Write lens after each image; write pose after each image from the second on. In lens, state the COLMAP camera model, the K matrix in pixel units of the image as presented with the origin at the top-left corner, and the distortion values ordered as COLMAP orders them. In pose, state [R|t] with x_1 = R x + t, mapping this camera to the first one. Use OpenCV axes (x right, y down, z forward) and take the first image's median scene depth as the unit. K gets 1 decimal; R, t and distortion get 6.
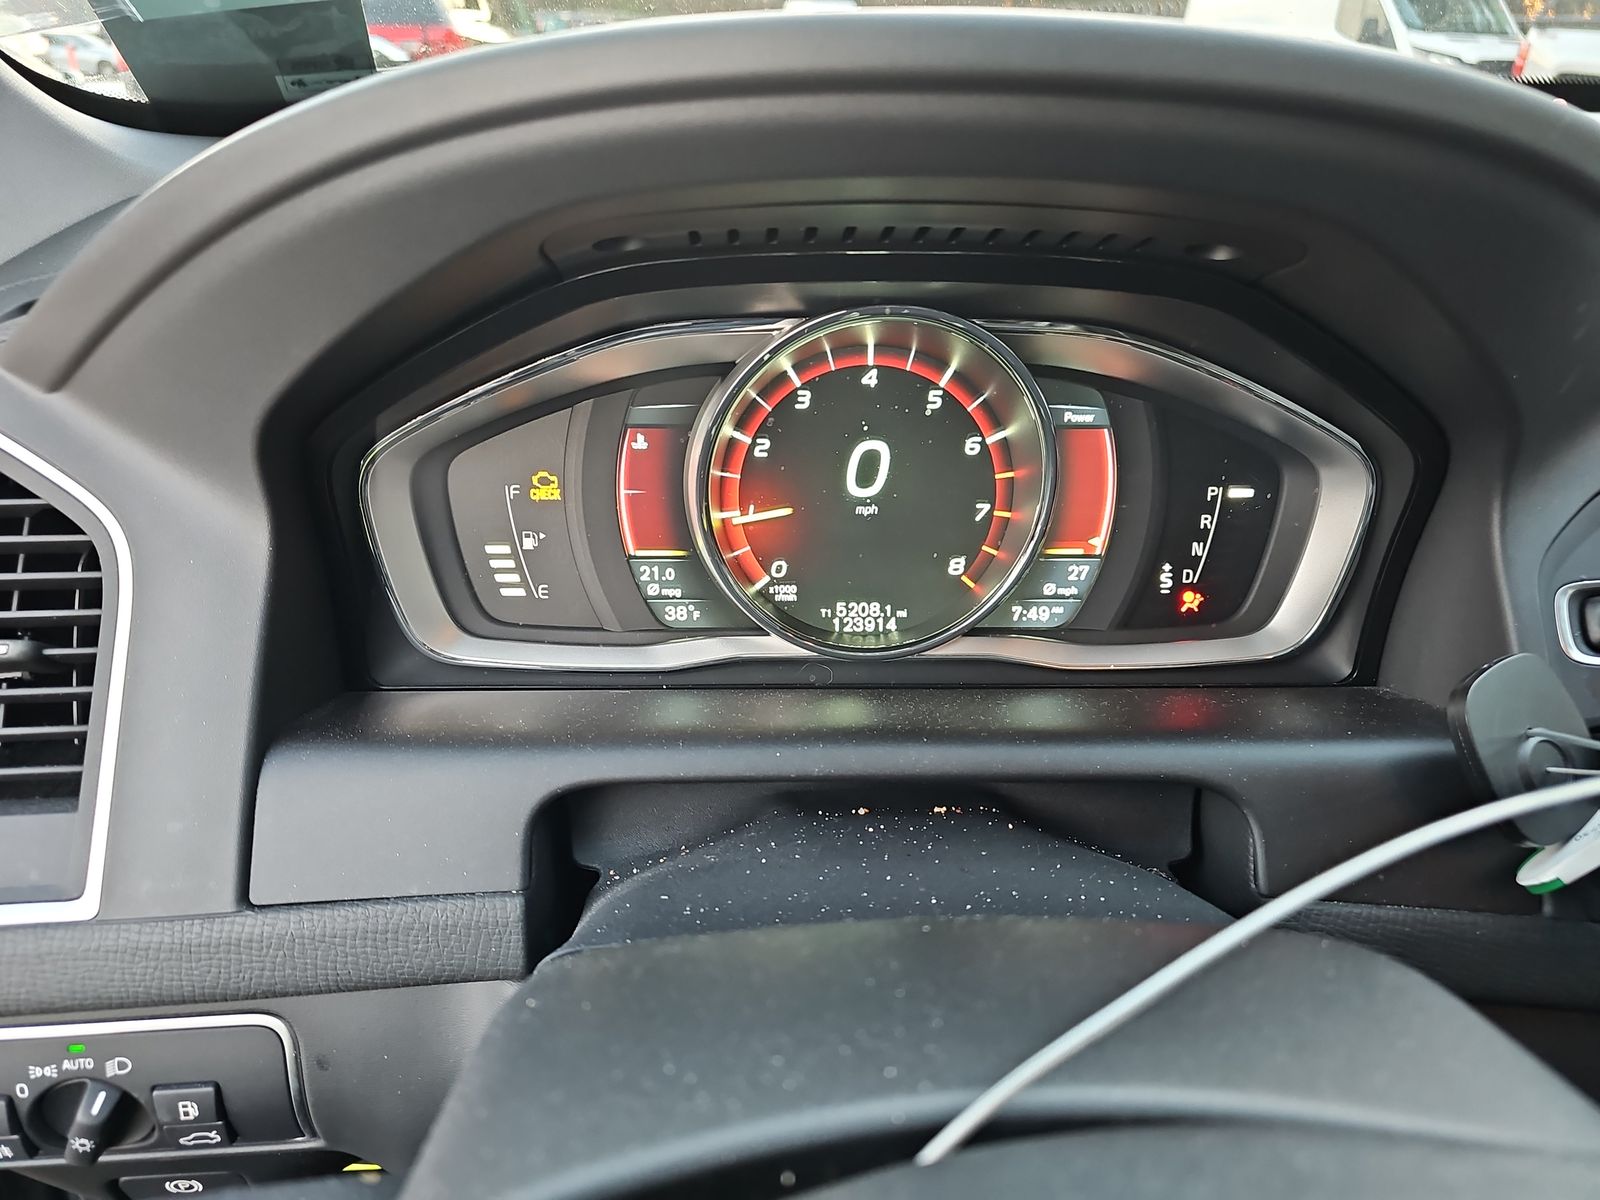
lens RADIAL K [[1091.2, 0, 800.0], [0, 1091.2, 600.0], [0, 0, 1]] dist [0.026783, -0.003271]
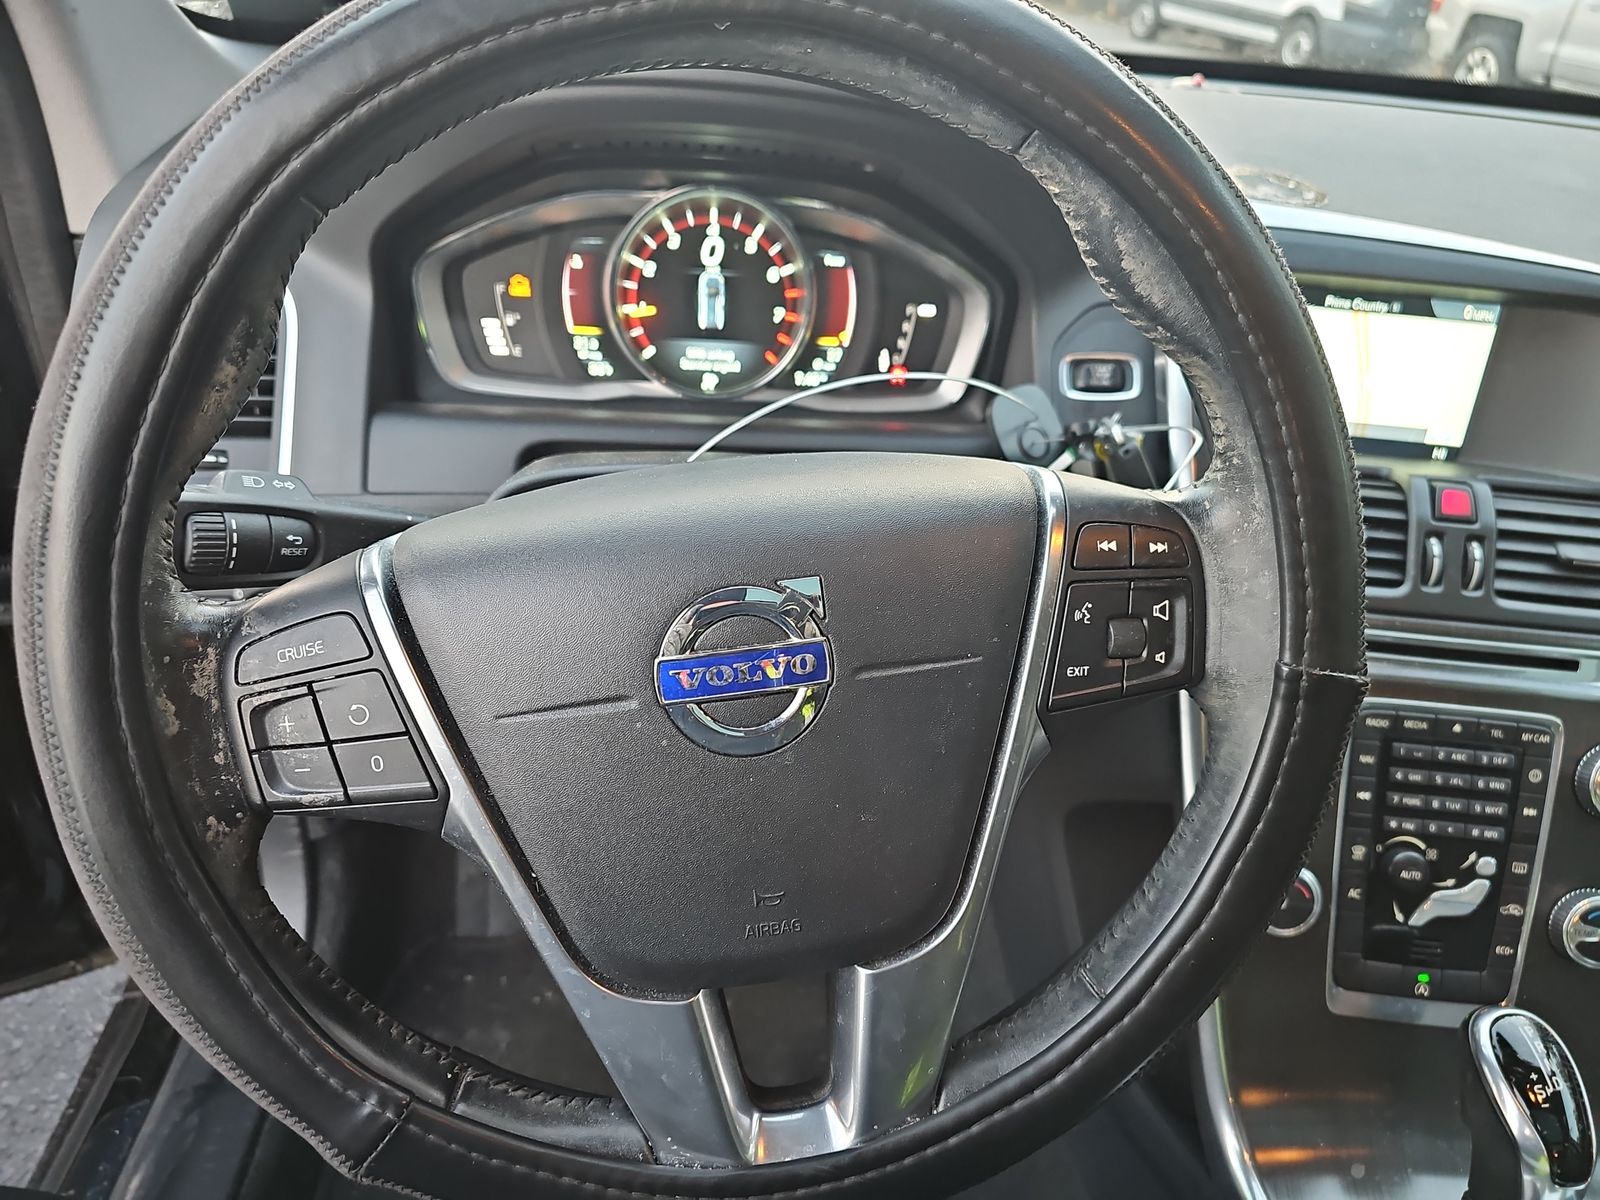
lens RADIAL K [[1091.2, 0, 800.0], [0, 1091.2, 600.0], [0, 0, 1]] dist [0.026783, -0.003271]
pose [[0.997480, 0.029293, 0.064625, 0.104029], [-0.034694, 0.995854, 0.084095, 0.221576], [-0.061894, -0.086126, 0.994360, -0.758280]]
